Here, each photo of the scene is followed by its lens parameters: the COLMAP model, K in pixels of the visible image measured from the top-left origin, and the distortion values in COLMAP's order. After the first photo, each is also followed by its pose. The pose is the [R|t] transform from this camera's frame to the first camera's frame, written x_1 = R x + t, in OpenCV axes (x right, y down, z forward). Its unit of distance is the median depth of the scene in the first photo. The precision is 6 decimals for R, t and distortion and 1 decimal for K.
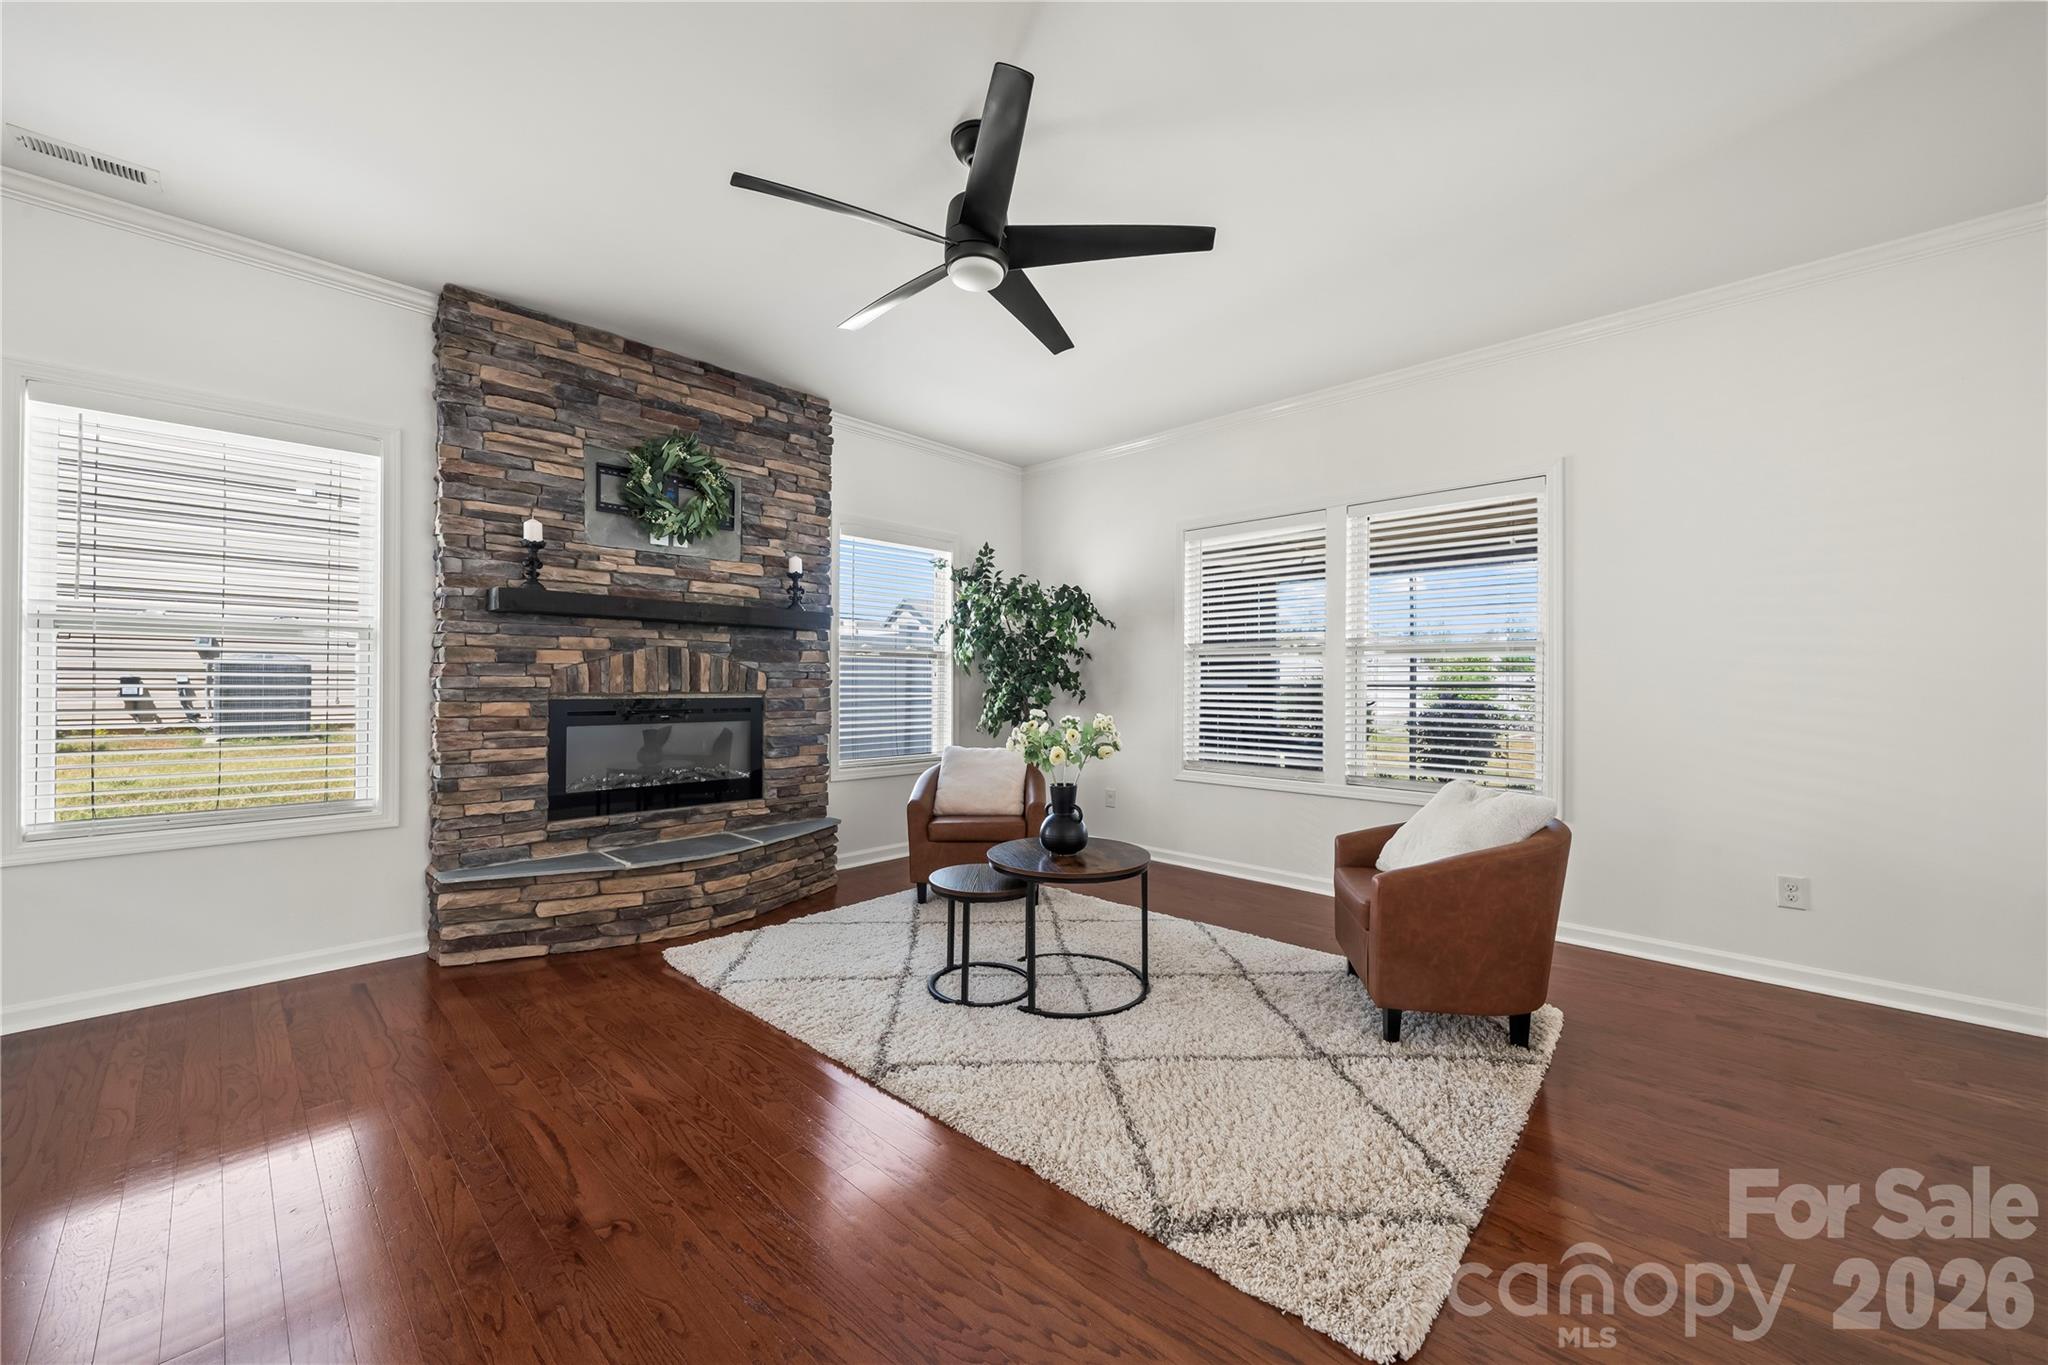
lens RADIAL K [[760.5, 0, 1022.0], [0, 760.5, 679.9], [0, 0, 1]] dist [-0.000376, -0.000016]
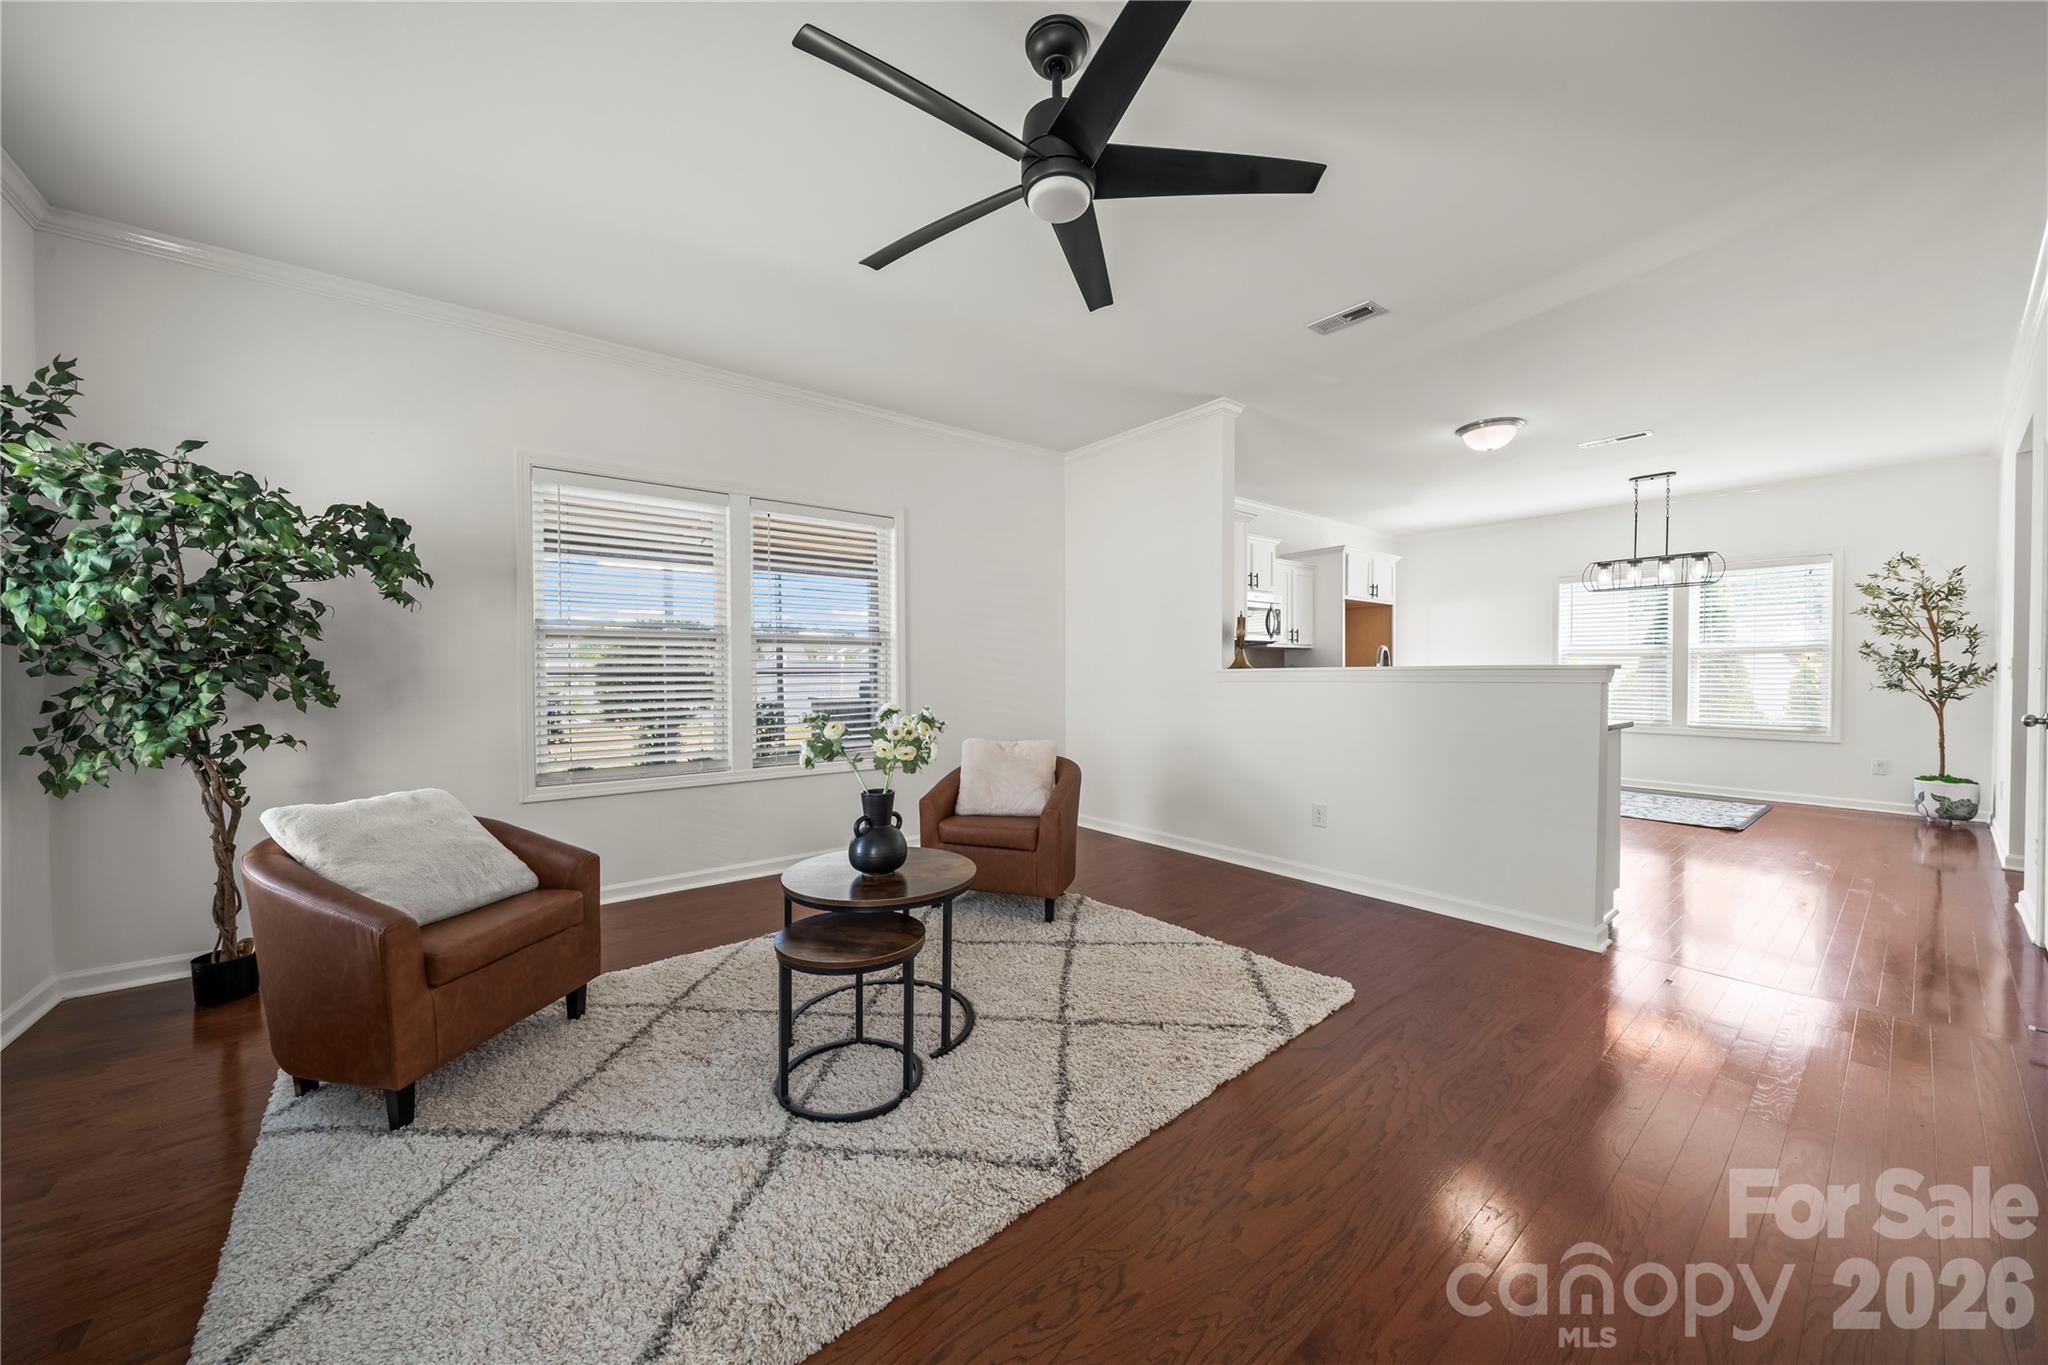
lens RADIAL K [[715.0, 0, 1024.0], [0, 715.0, 682.5], [0, 0, 1]] dist [-0.000856, -0.000147]
pose [[0.138414, -0.022385, 0.990121, -0.571763], [0.000593, 0.999746, 0.022519, -0.001242], [-0.990374, -0.002530, 0.138392, 0.588942]]
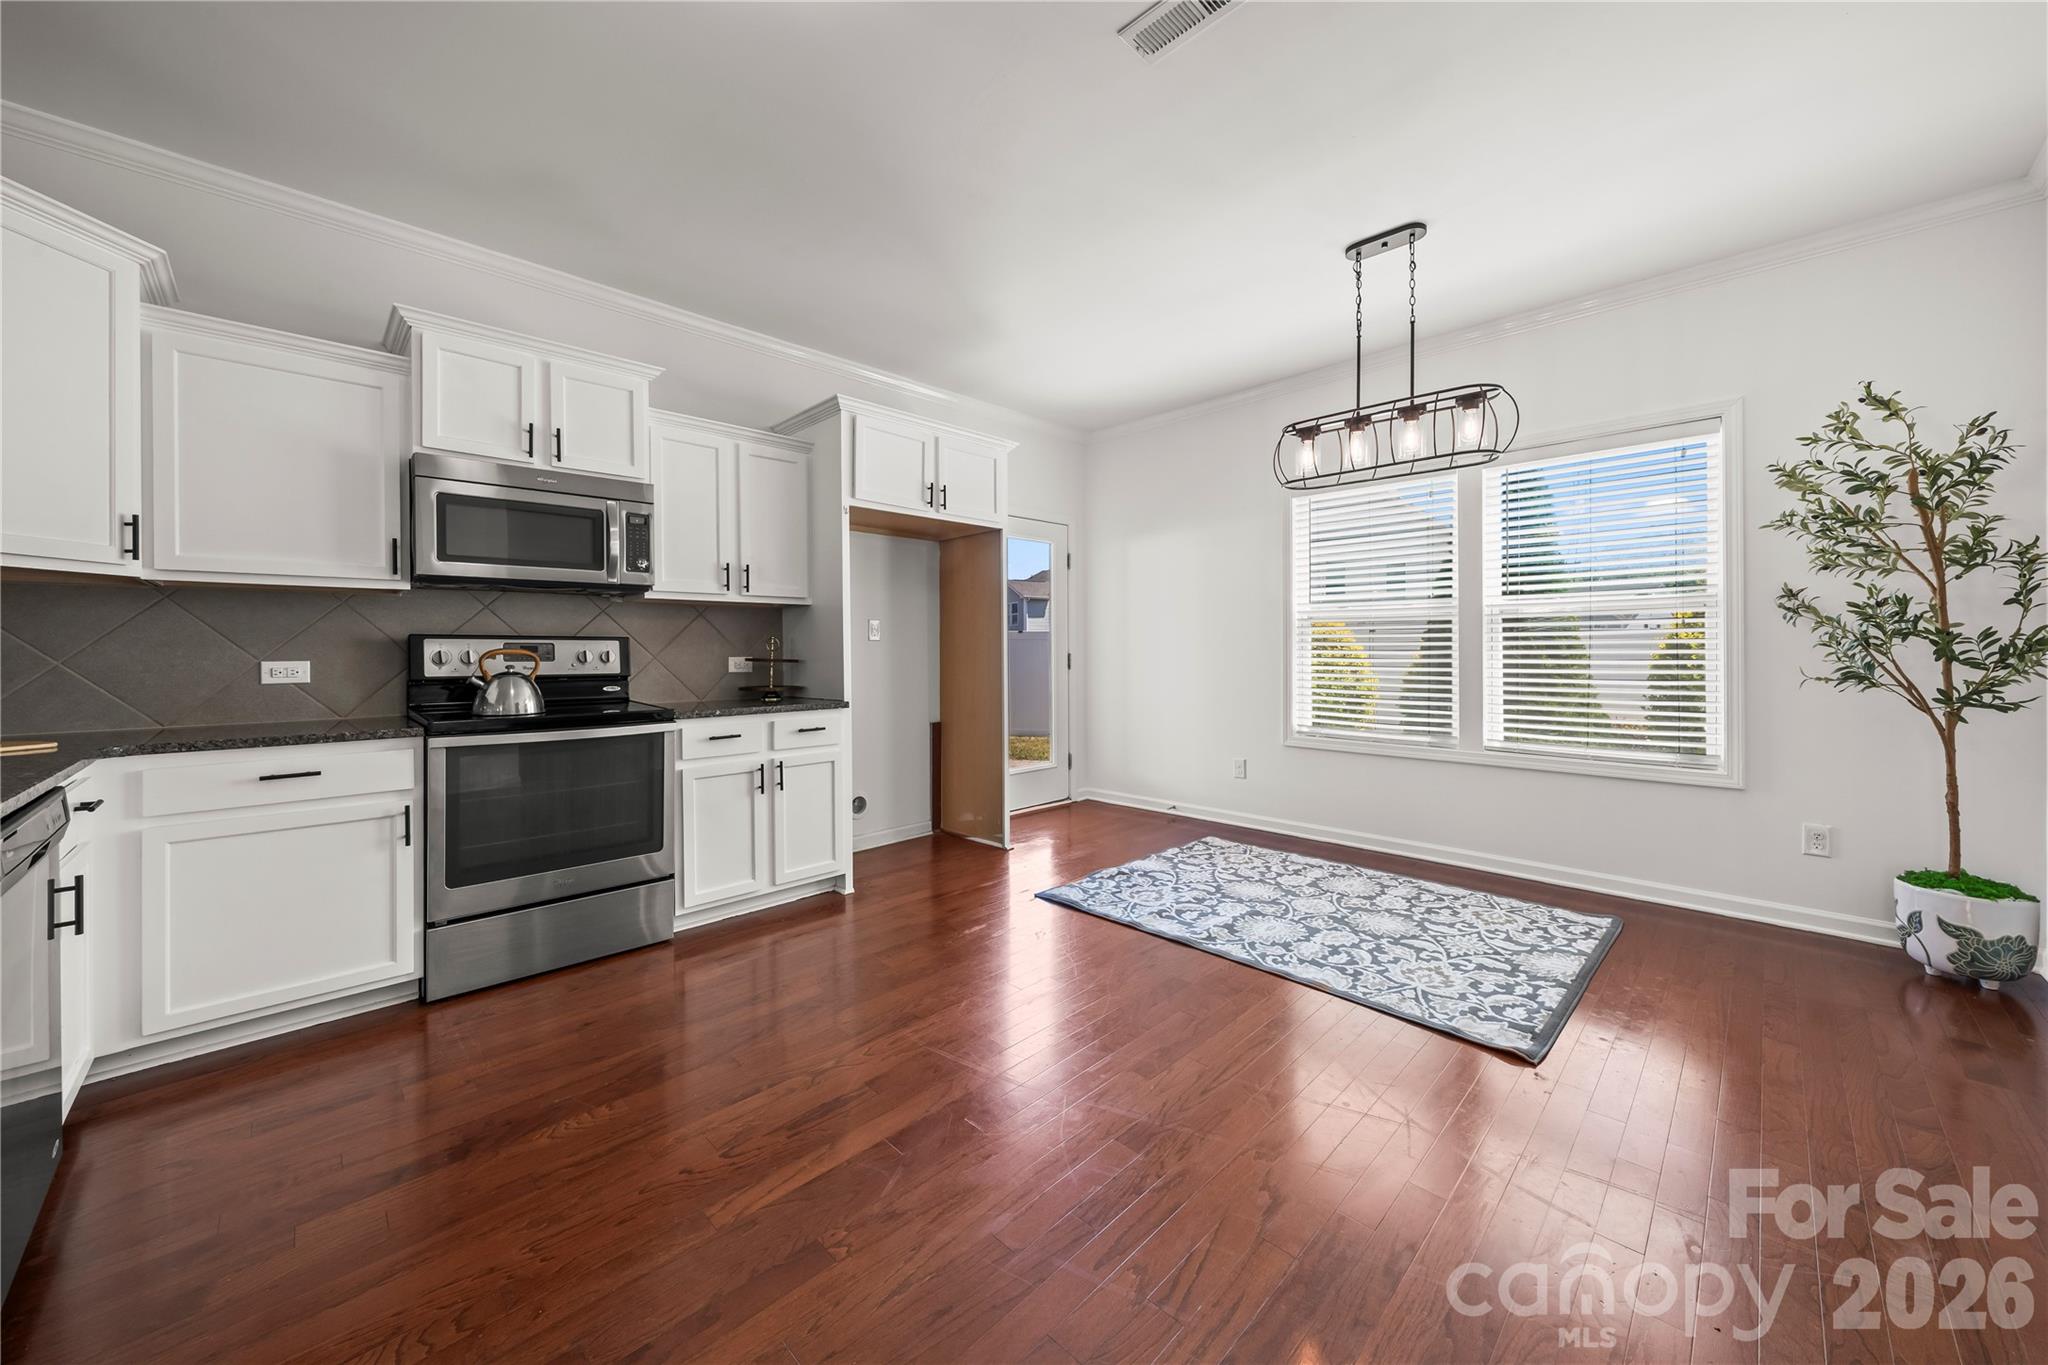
lens RADIAL K [[742.5, 0, 1021.2], [0, 742.5, 648.8], [0, 0, 1]] dist [-0.000628, -0.000044]
pose [[0.023415, -0.007672, 0.999696, 0.475063], [0.003438, 0.999965, 0.007594, 0.004692], [-0.999720, 0.003259, 0.023440, -0.261777]]
